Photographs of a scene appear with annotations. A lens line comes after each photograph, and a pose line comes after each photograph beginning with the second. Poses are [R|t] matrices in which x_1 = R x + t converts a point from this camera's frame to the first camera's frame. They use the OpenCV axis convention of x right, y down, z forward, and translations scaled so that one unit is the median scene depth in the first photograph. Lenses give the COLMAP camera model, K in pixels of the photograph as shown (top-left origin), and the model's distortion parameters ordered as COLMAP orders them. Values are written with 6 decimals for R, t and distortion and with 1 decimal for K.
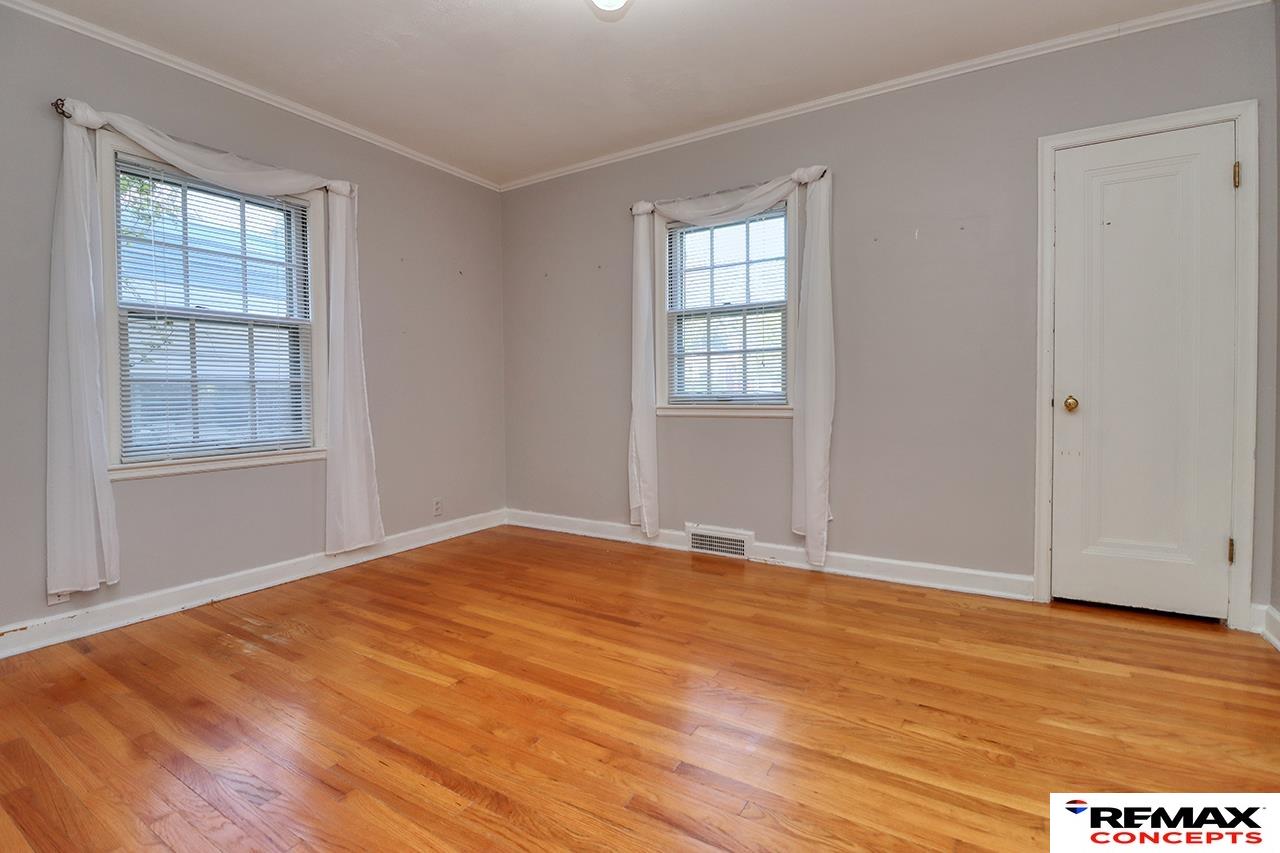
lens RADIAL K [[592.1, 0, 637.7], [0, 592.1, 421.8], [0, 0, 1]] dist [-0.007573, -0.007489]
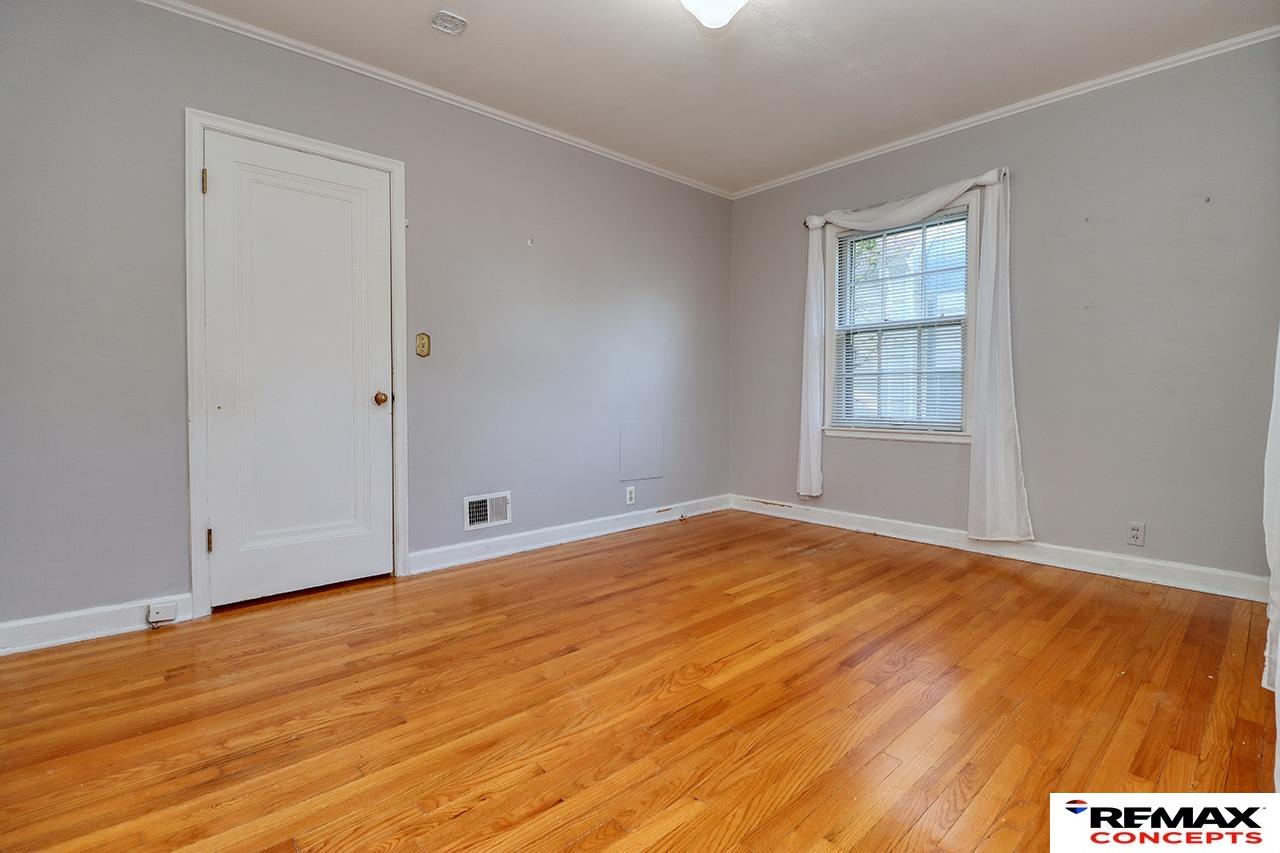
lens RADIAL K [[592.1, 0, 641.5], [0, 592.1, 418.5], [0, 0, 1]] dist [-0.007573, -0.007489]
pose [[-0.277298, 0.047822, -0.959593, 0.917083], [-0.046893, 0.996897, 0.063232, -0.031284], [0.959639, 0.062532, -0.274195, 1.030262]]
